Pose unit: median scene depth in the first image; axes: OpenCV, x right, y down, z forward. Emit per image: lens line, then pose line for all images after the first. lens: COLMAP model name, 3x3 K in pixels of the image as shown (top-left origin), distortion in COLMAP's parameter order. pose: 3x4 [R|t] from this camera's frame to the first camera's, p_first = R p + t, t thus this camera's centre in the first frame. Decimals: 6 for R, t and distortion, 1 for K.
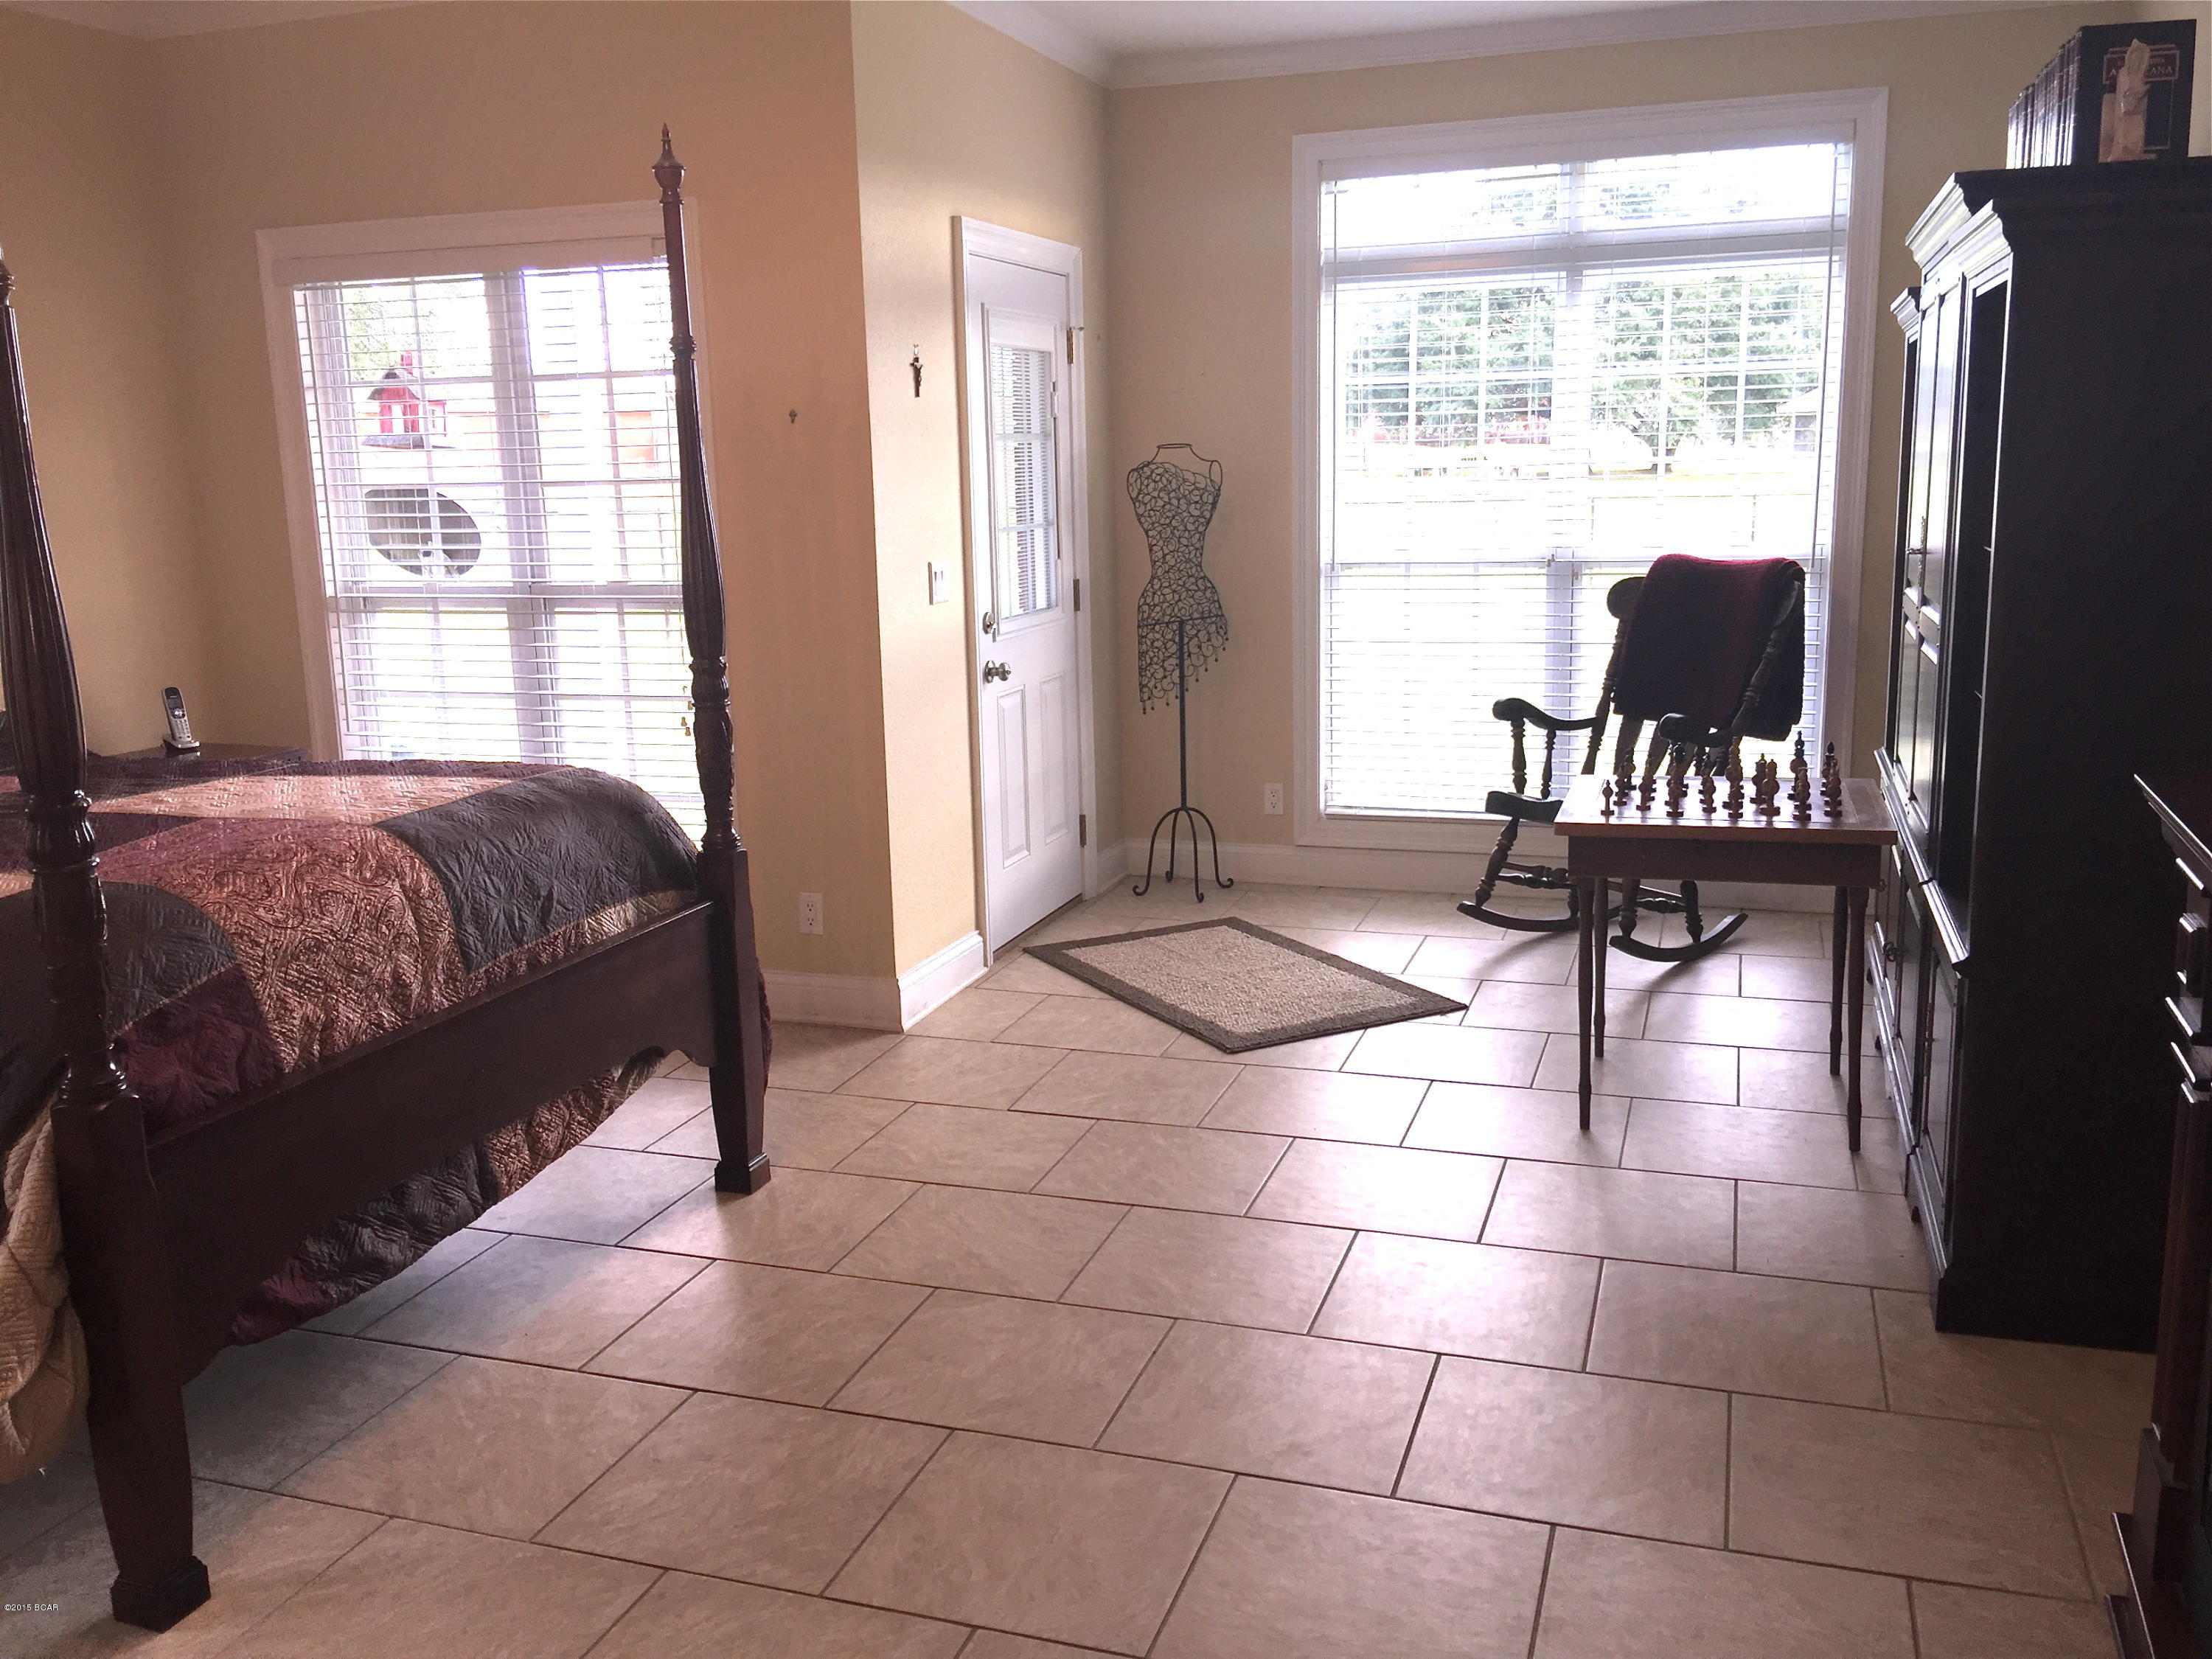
lens RADIAL K [[1874.8, 0, 1110.2], [0, 1874.8, 827.4], [0, 0, 1]] dist [0.084525, -0.138509]
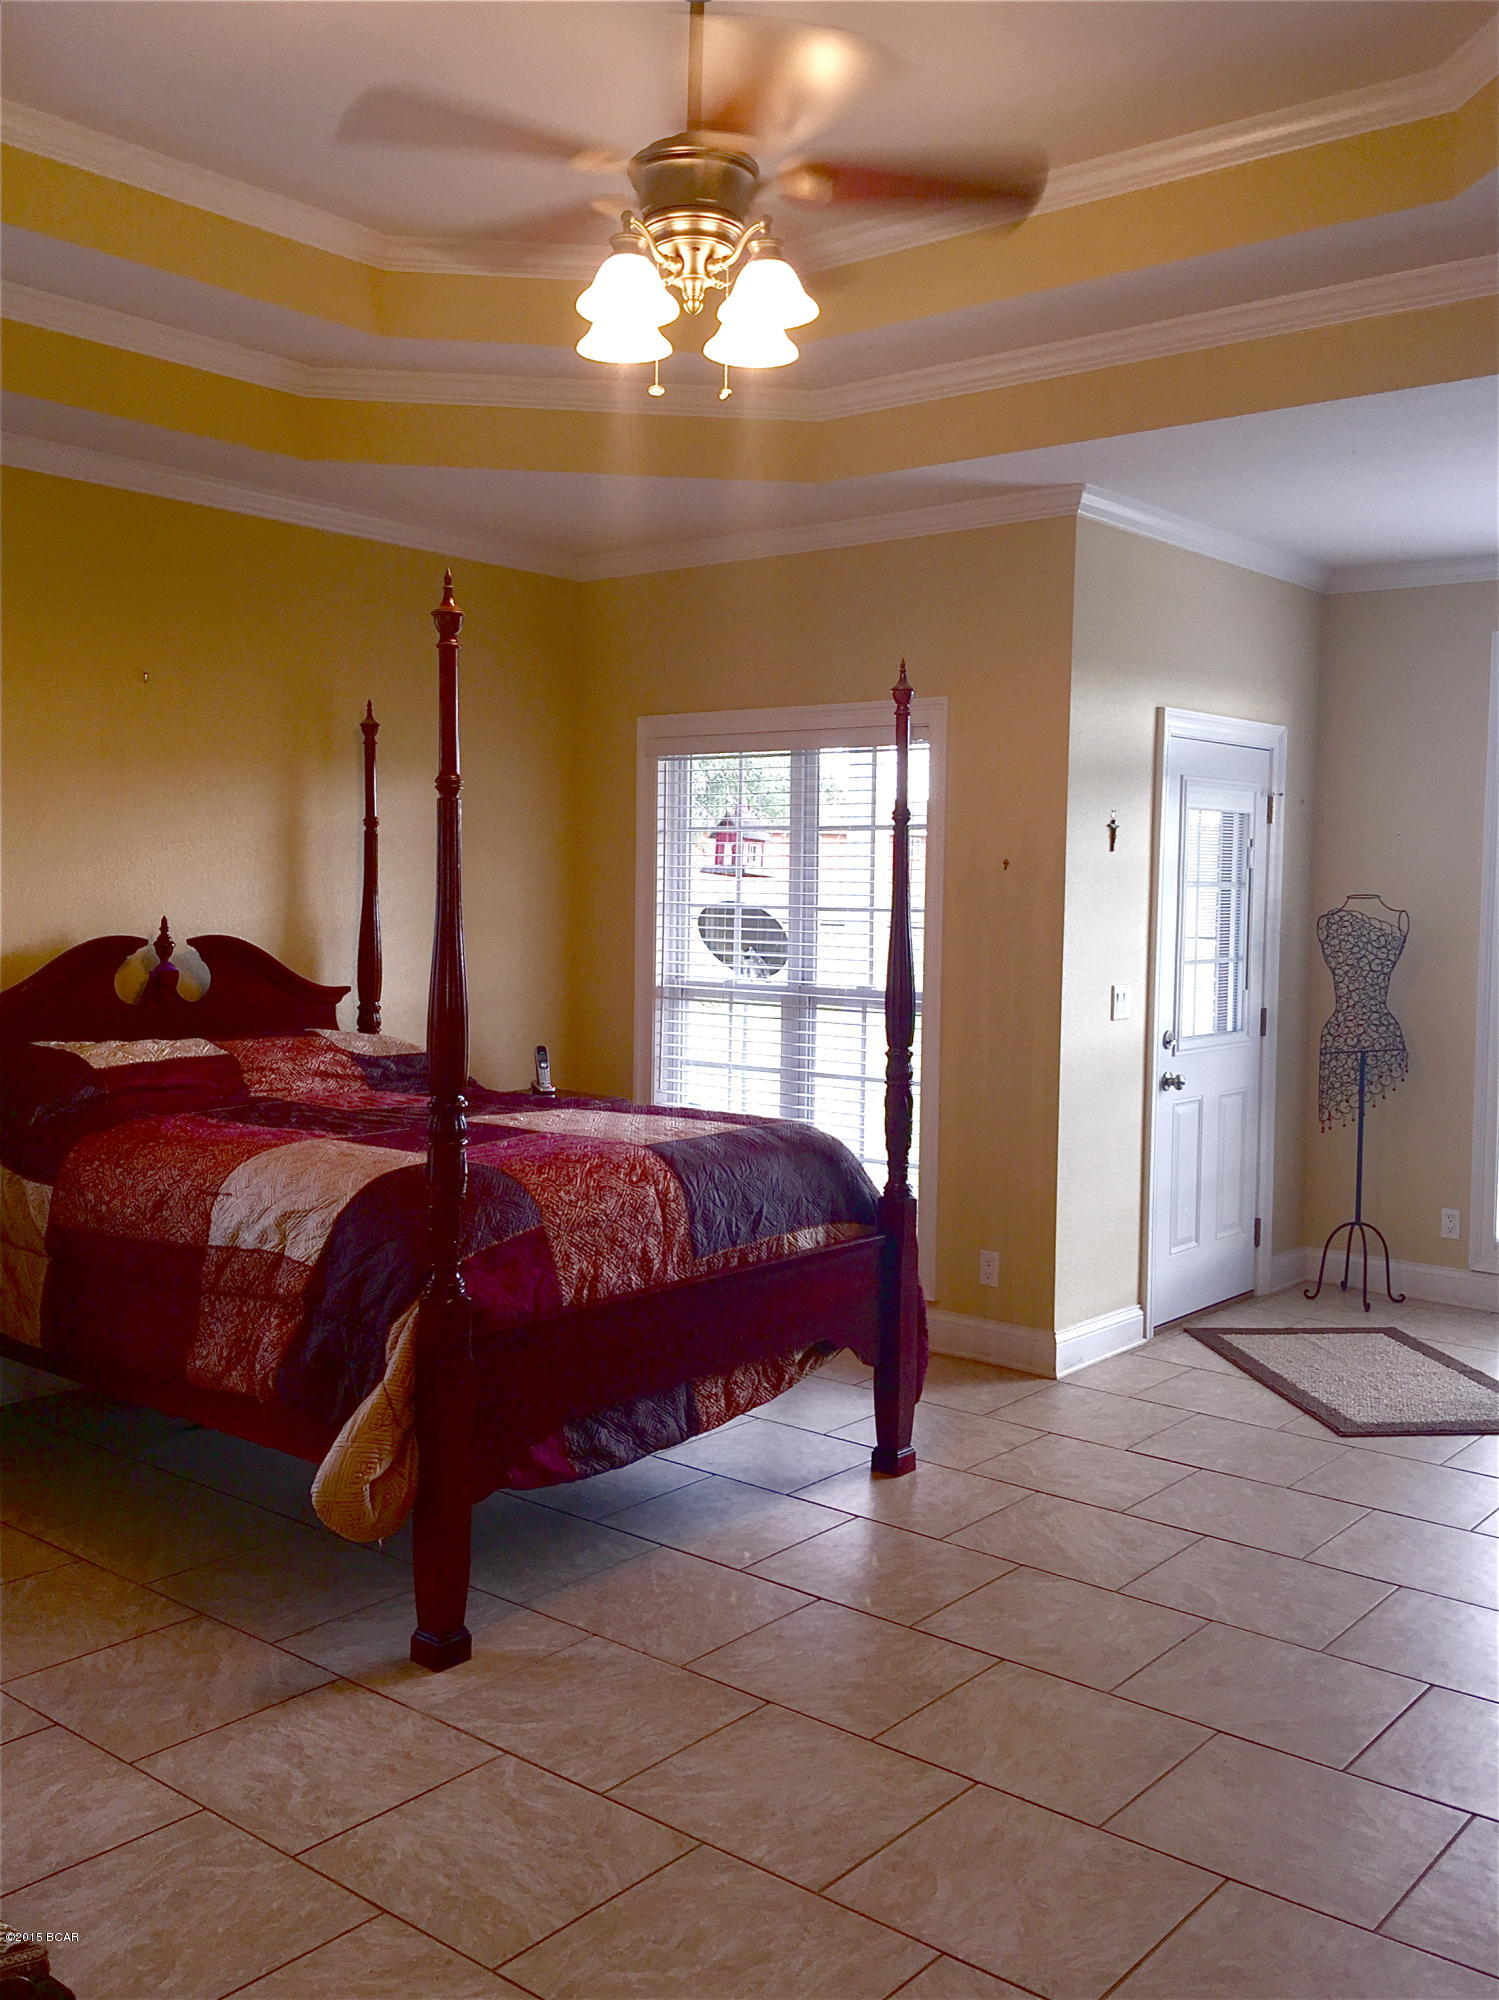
lens RADIAL K [[1798.9, 0, 762.1], [0, 1798.9, 996.5], [0, 0, 1]] dist [0.048383, -0.008701]
pose [[0.936732, 0.060180, -0.344835, 0.119839], [-0.104725, 0.988171, -0.112027, 0.023810], [0.334015, 0.141052, 0.931954, -0.191230]]
